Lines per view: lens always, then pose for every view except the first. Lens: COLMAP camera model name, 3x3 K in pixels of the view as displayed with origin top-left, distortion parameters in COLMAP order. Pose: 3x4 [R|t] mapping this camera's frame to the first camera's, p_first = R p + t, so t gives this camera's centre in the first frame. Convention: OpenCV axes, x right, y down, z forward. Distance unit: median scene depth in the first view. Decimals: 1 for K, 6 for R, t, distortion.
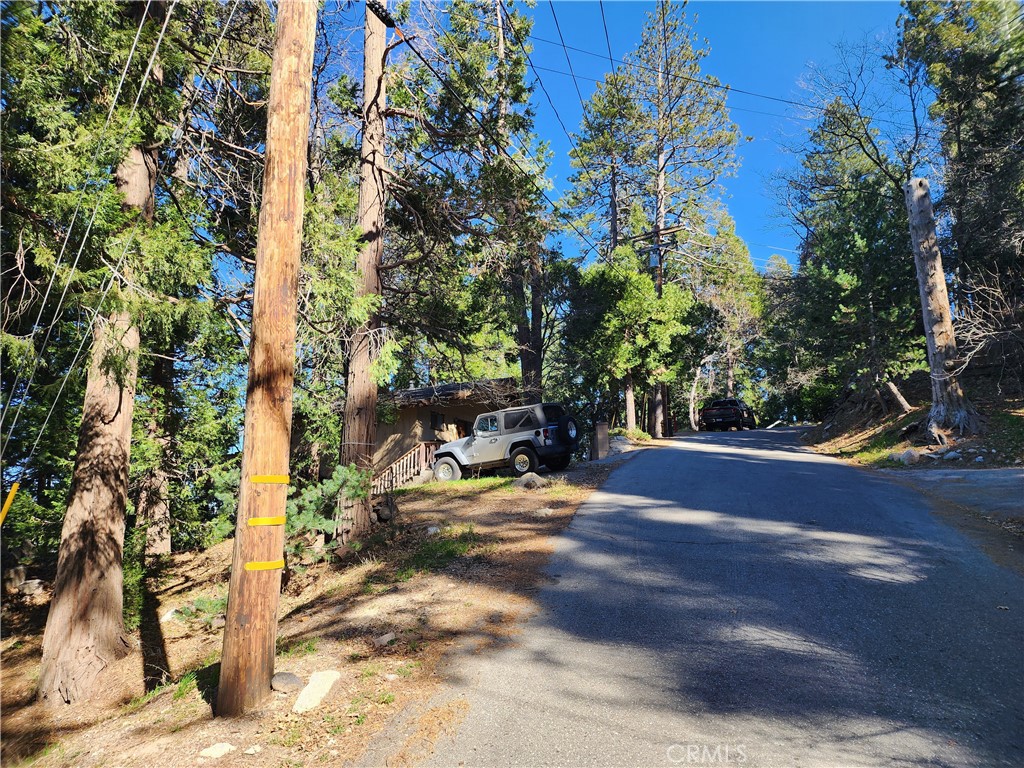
lens RADIAL K [[667.3, 0, 503.8], [0, 667.3, 381.7], [0, 0, 1]] dist [0.077566, -0.057419]
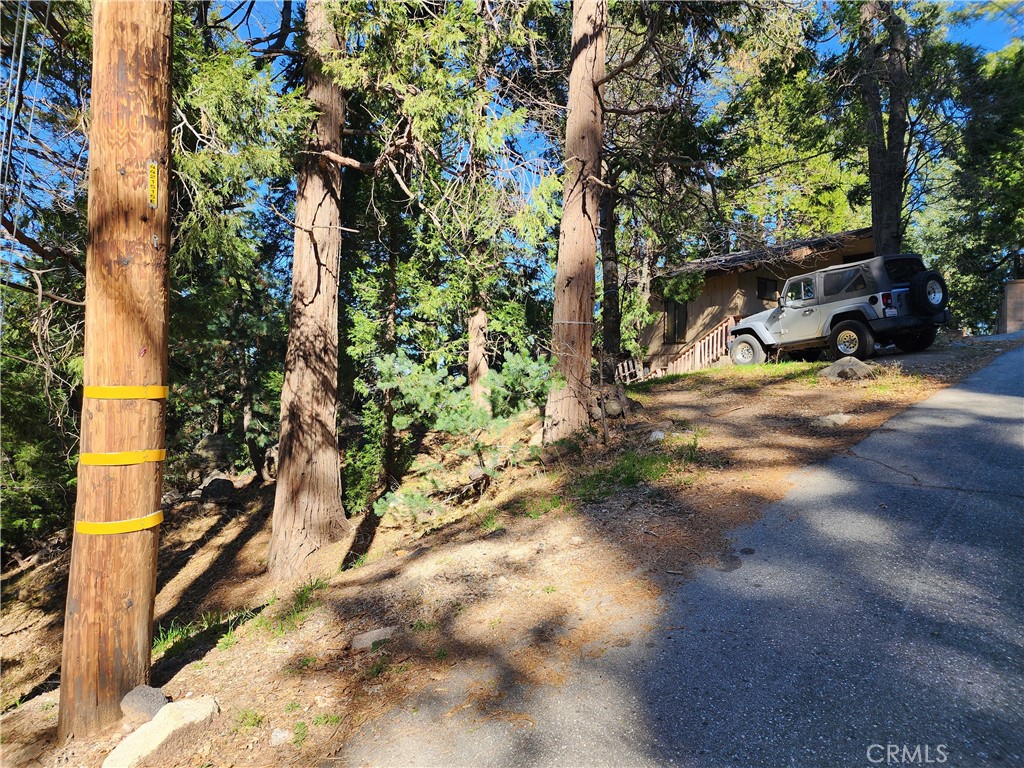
lens RADIAL K [[667.3, 0, 512.3], [0, 667.3, 374.0], [0, 0, 1]] dist [0.077566, -0.057419]
pose [[0.863948, 0.023740, -0.503021, 0.111558], [0.065480, 0.985112, 0.158956, 0.020589], [0.499305, -0.170267, 0.849531, 0.255008]]
